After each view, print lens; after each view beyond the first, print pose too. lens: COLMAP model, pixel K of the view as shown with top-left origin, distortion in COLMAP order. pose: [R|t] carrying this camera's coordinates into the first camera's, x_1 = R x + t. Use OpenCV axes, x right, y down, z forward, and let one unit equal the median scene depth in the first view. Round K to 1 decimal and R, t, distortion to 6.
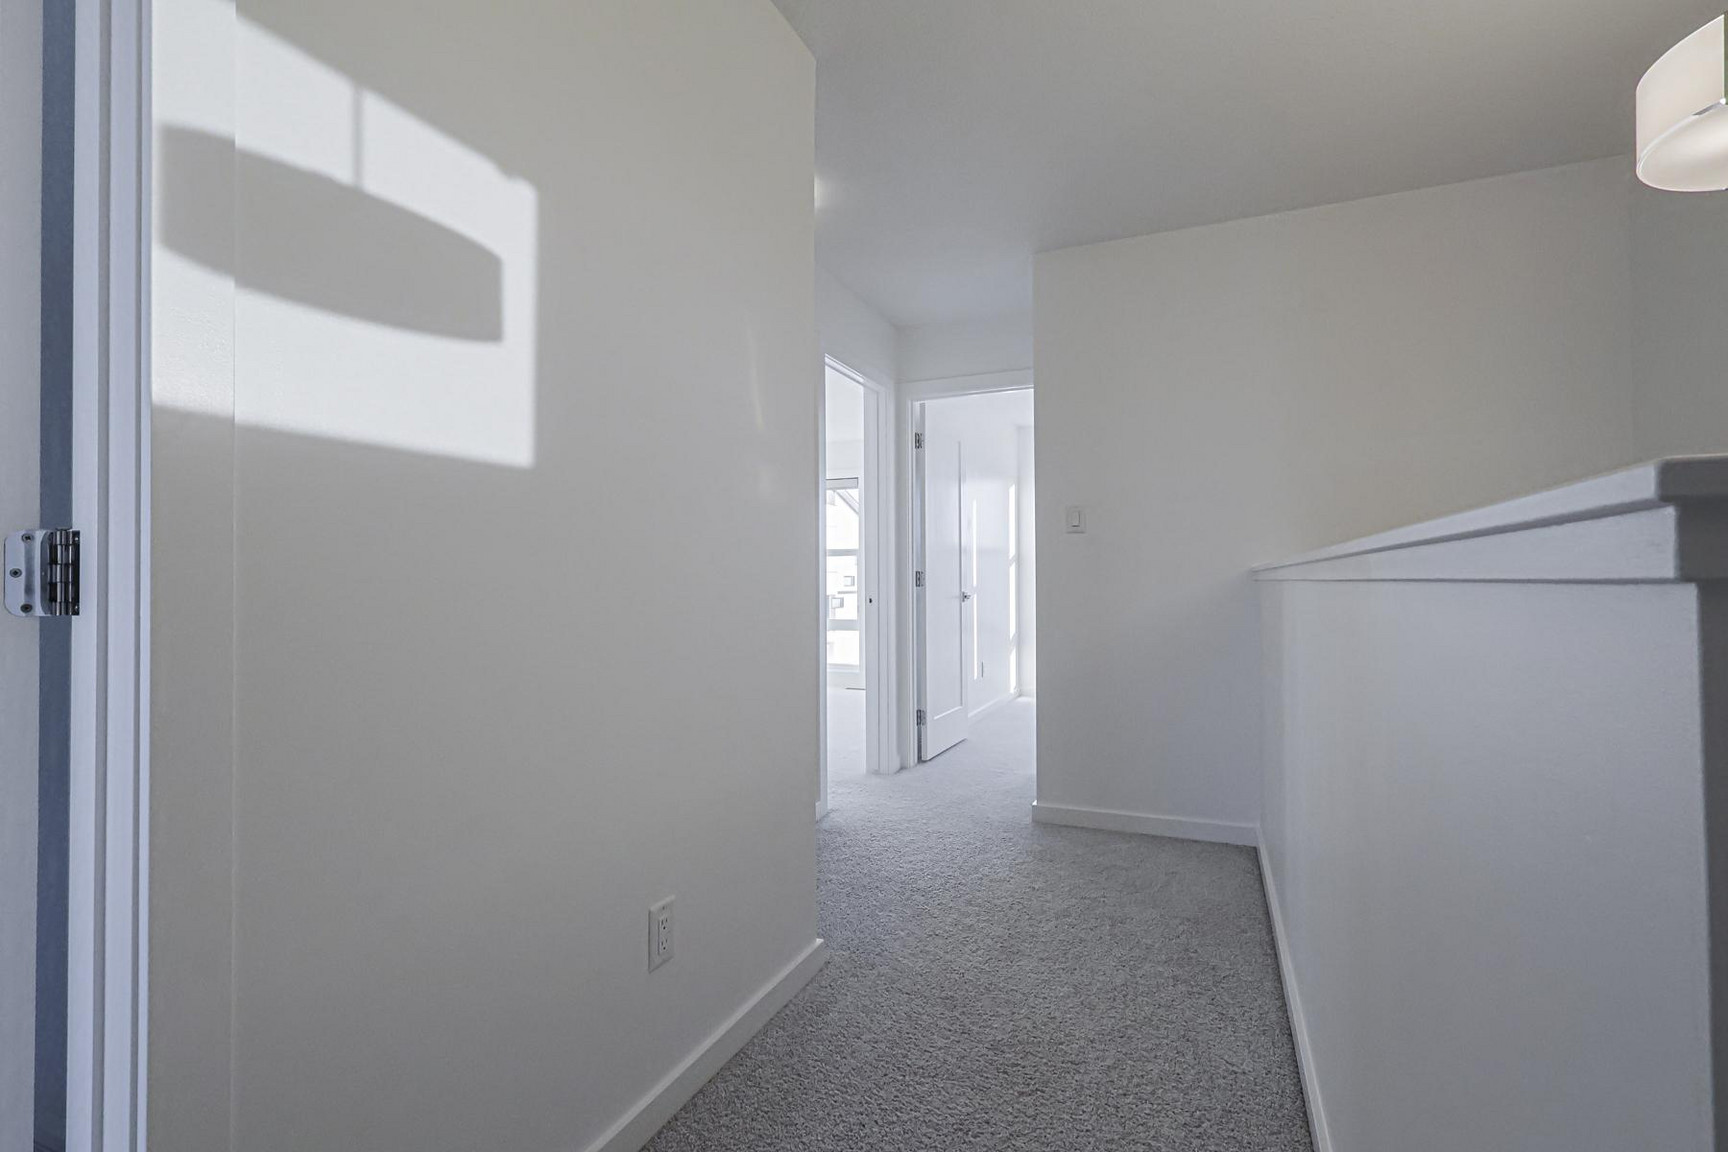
lens RADIAL K [[802.1, 0, 859.4], [0, 802.1, 576.4], [0, 0, 1]] dist [0.000659, 0.000022]
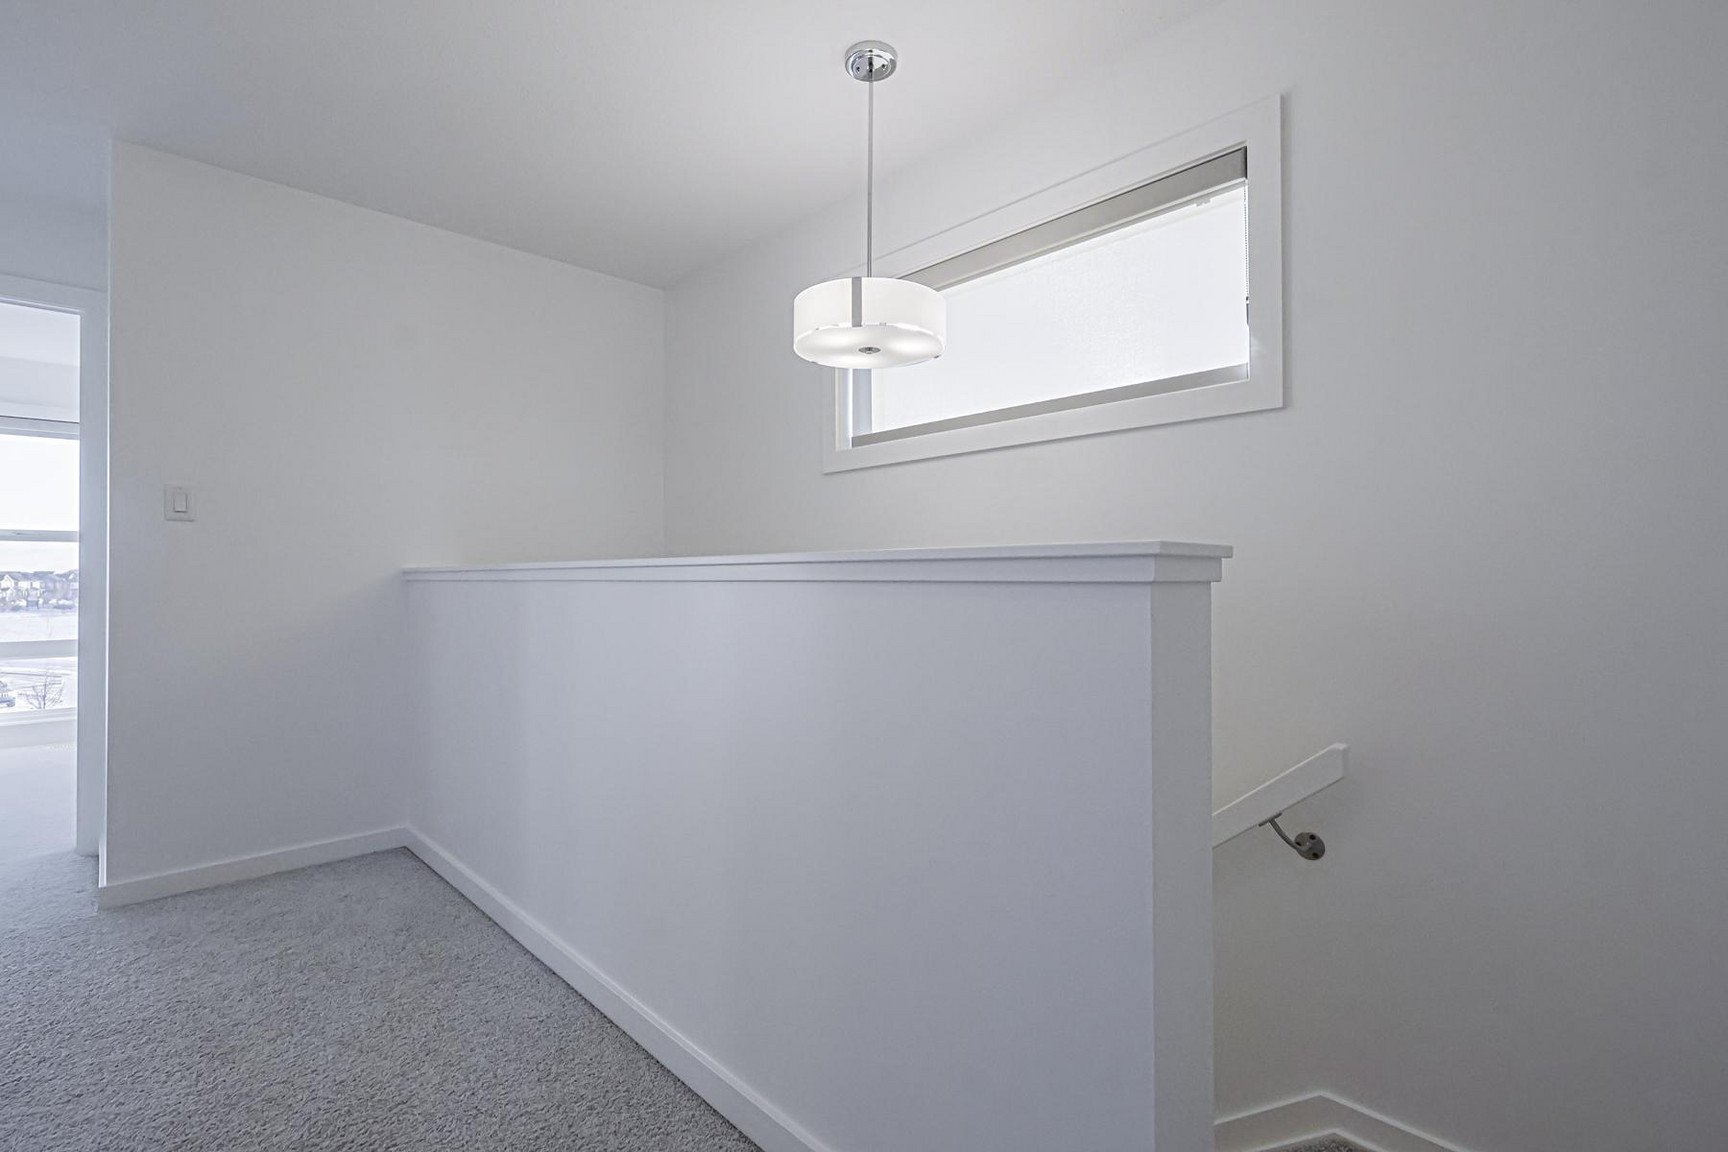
lens RADIAL K [[802.1, 0, 858.2], [0, 802.1, 574.7], [0, 0, 1]] dist [0.000659, 0.000022]
pose [[0.380566, 0.008642, 0.924713, -0.240595], [-0.005271, 0.999960, -0.007176, 0.001712], [-0.924739, -0.002144, 0.380596, 0.101234]]
